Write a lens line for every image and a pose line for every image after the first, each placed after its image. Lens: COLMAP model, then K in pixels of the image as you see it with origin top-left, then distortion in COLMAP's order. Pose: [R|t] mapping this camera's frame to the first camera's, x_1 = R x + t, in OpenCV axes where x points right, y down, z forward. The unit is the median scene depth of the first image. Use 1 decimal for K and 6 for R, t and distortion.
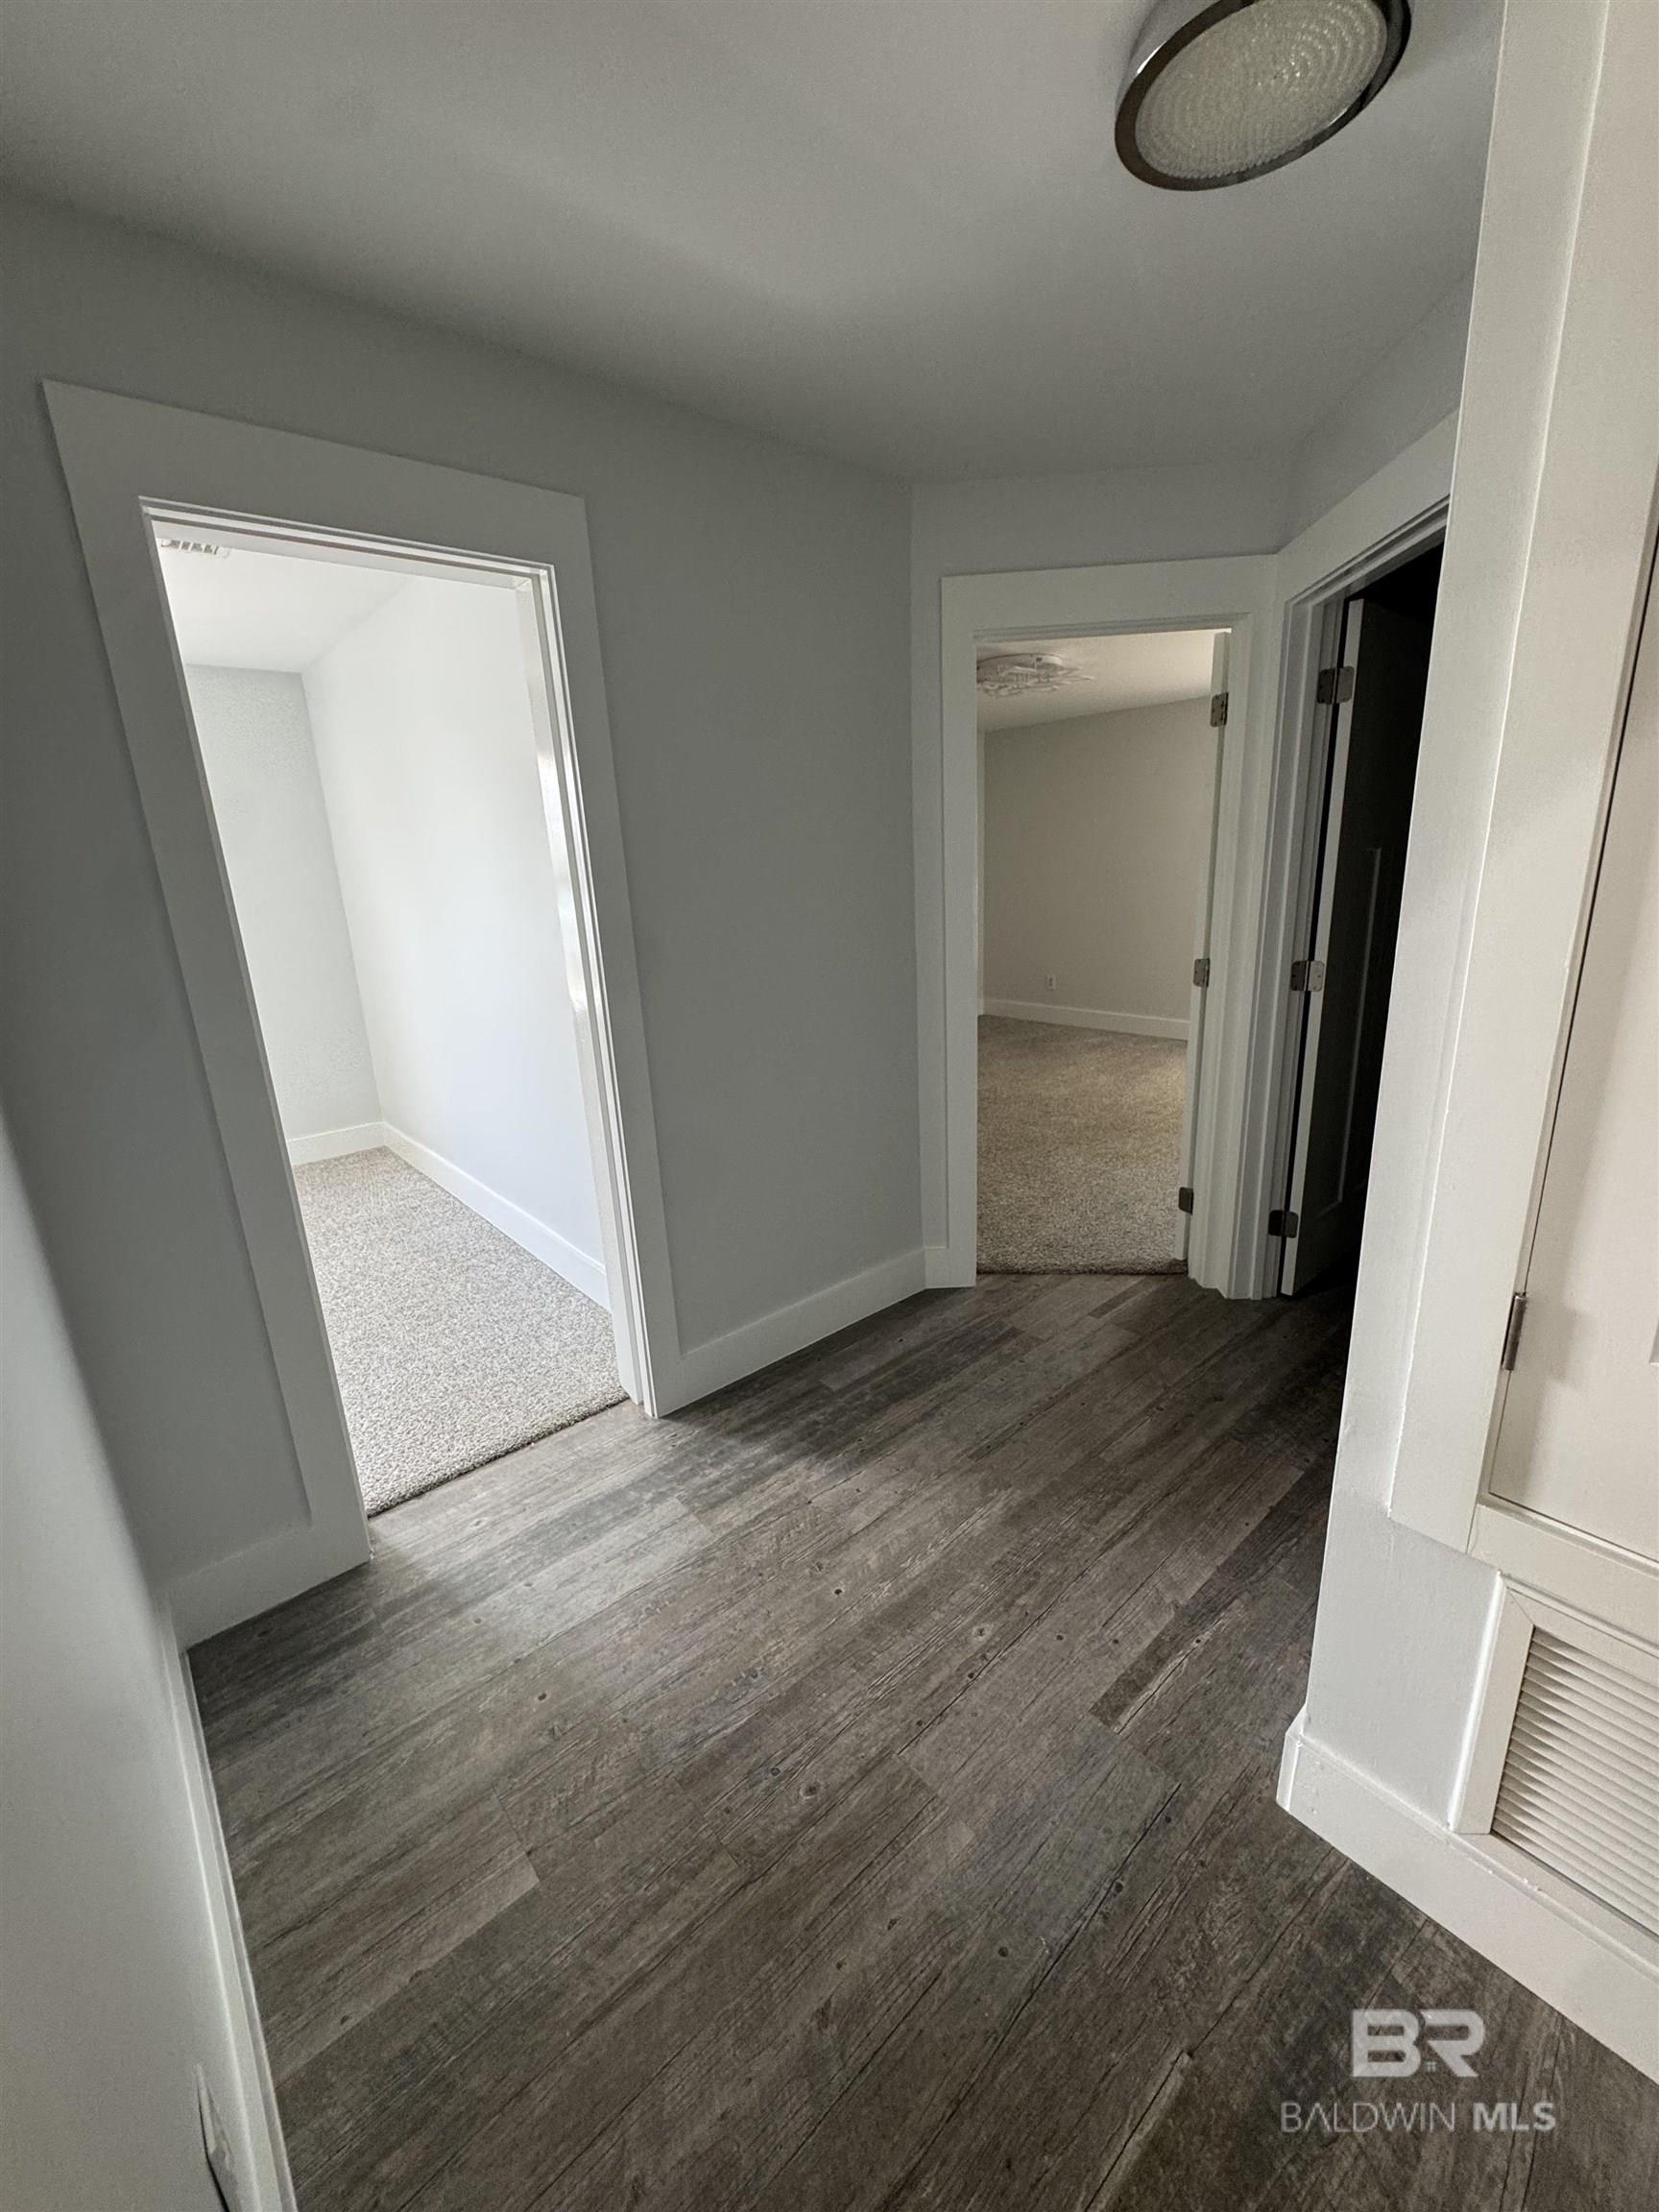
lens RADIAL K [[884.0, 0, 815.0], [0, 884.0, 1102.4], [0, 0, 1]] dist [-0.004741, 0.000669]
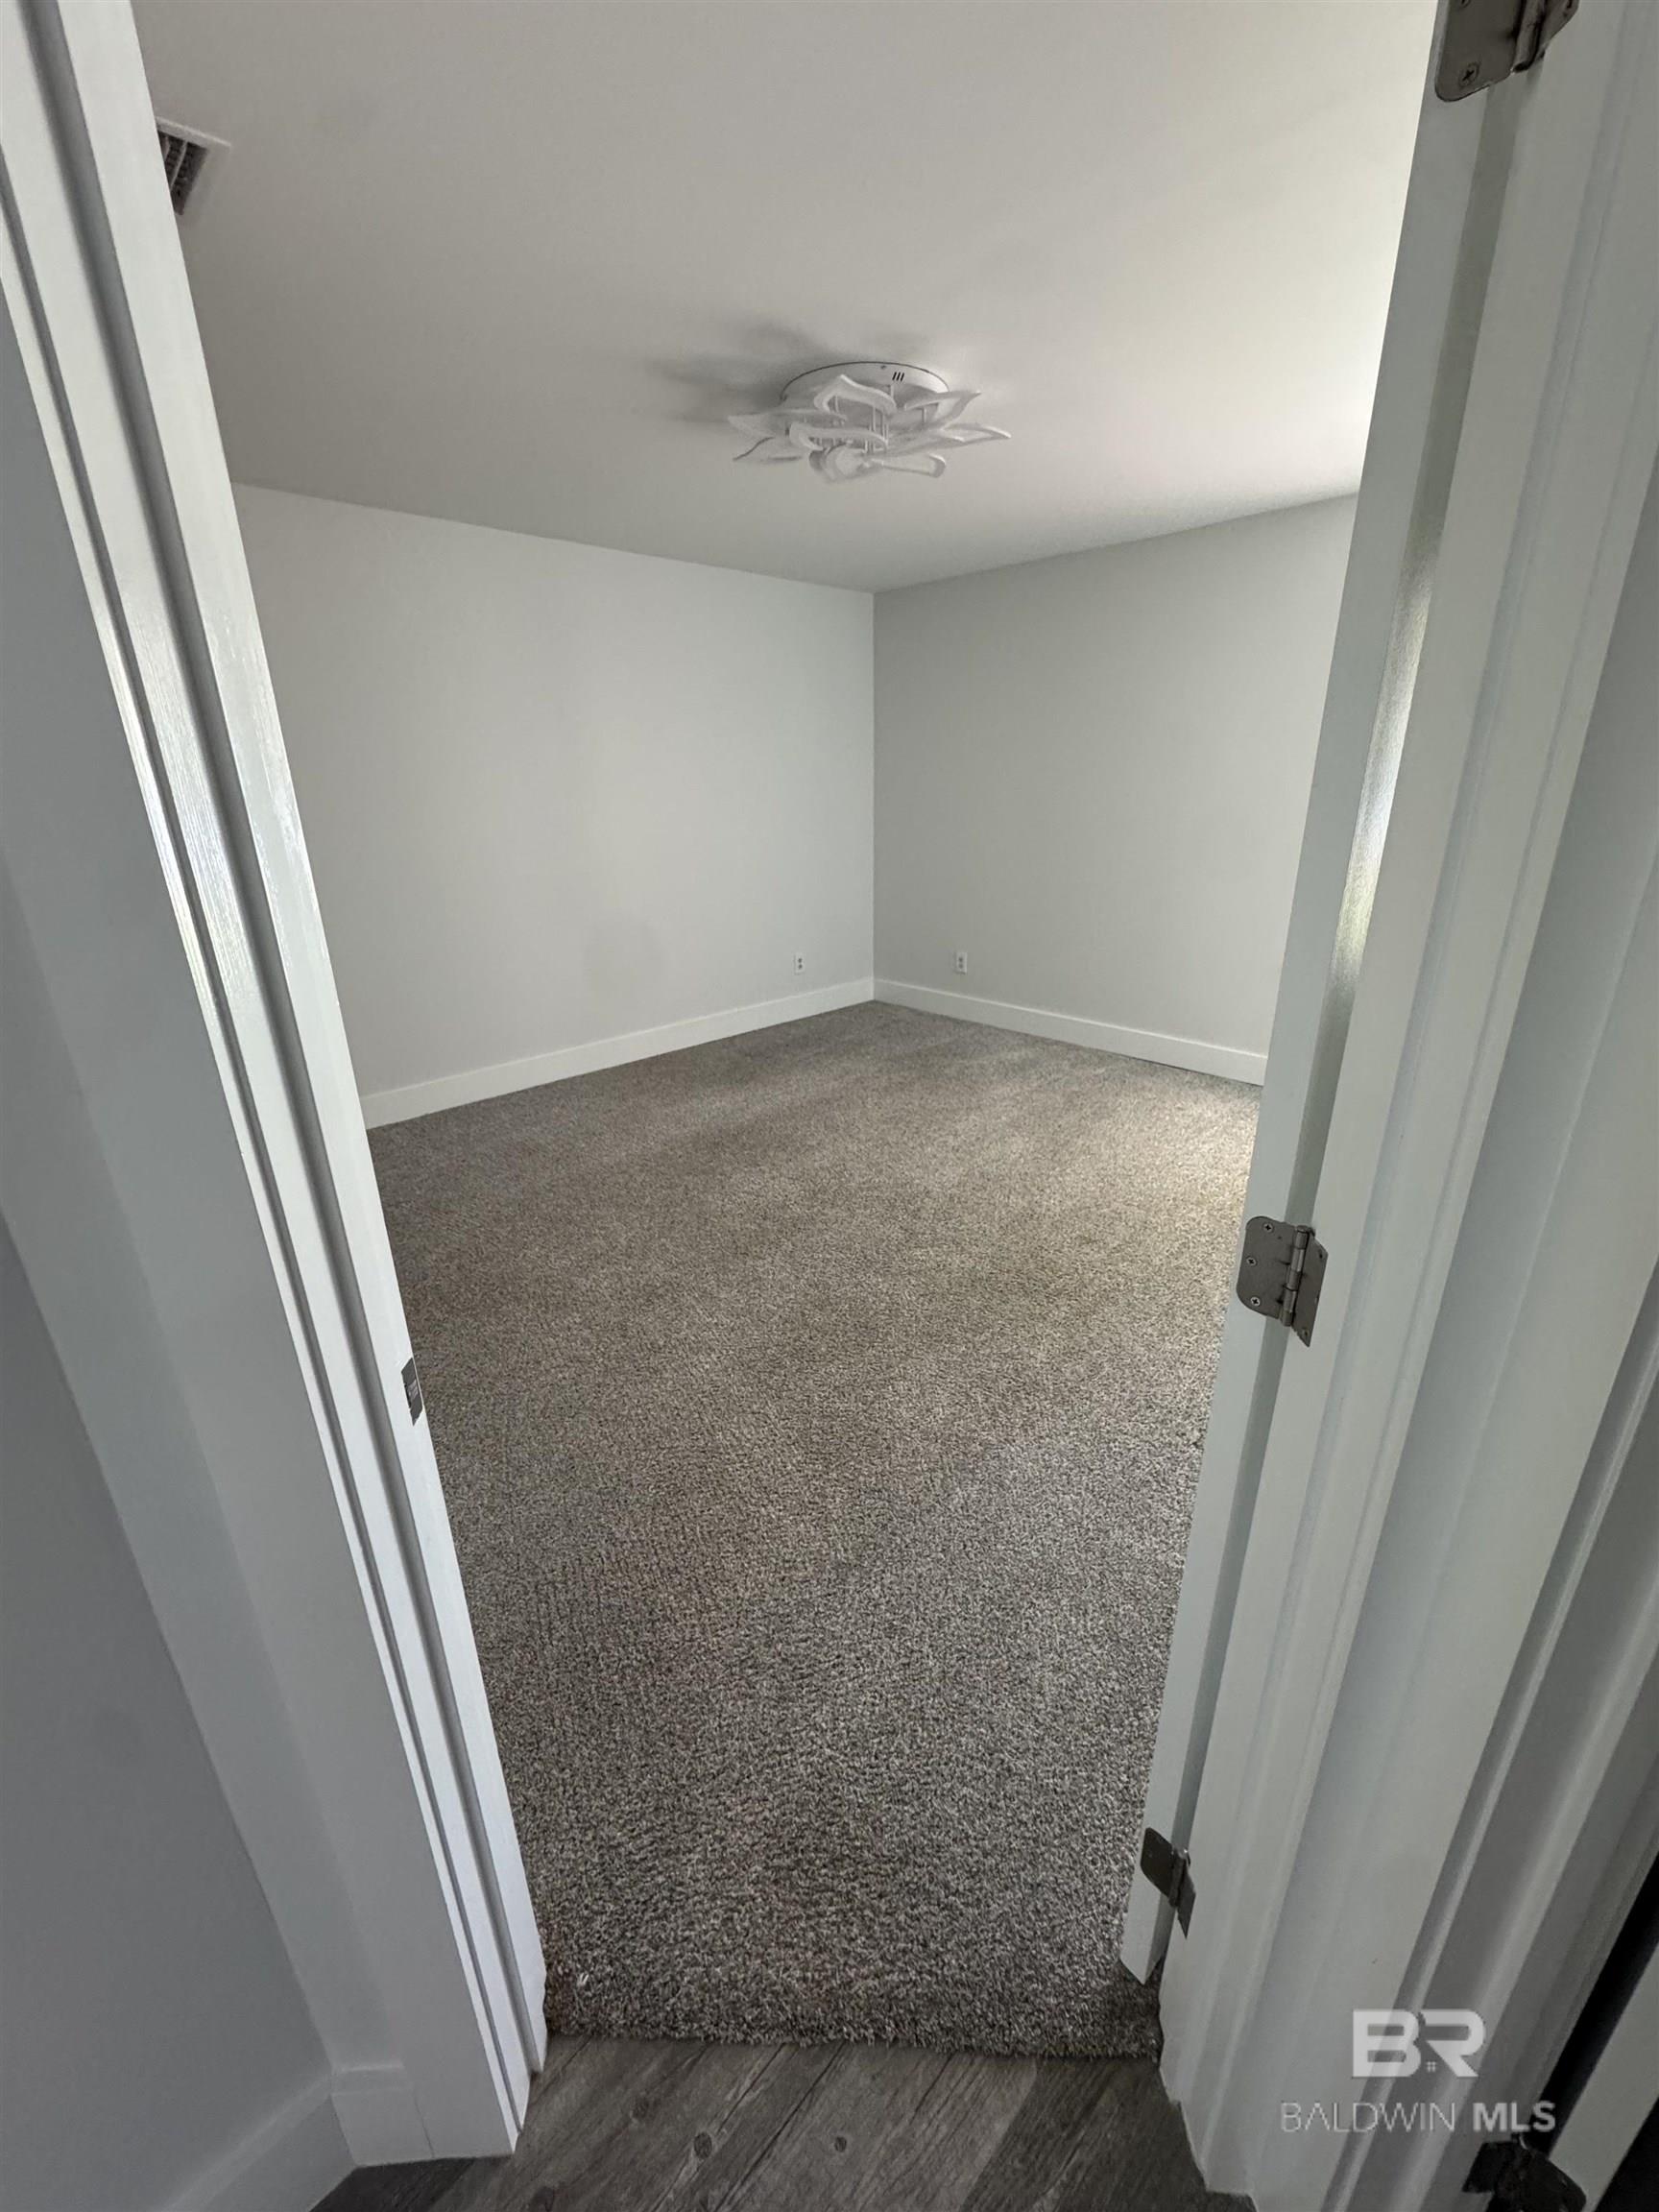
lens RADIAL K [[884.0, 0, 823.3], [0, 884.0, 1100.0], [0, 0, 1]] dist [-0.004741, 0.000669]
pose [[0.997941, 0.005503, 0.063907, 0.154724], [-0.011013, 0.996219, 0.086181, -0.117035], [-0.063191, -0.086708, 0.994228, 0.404239]]
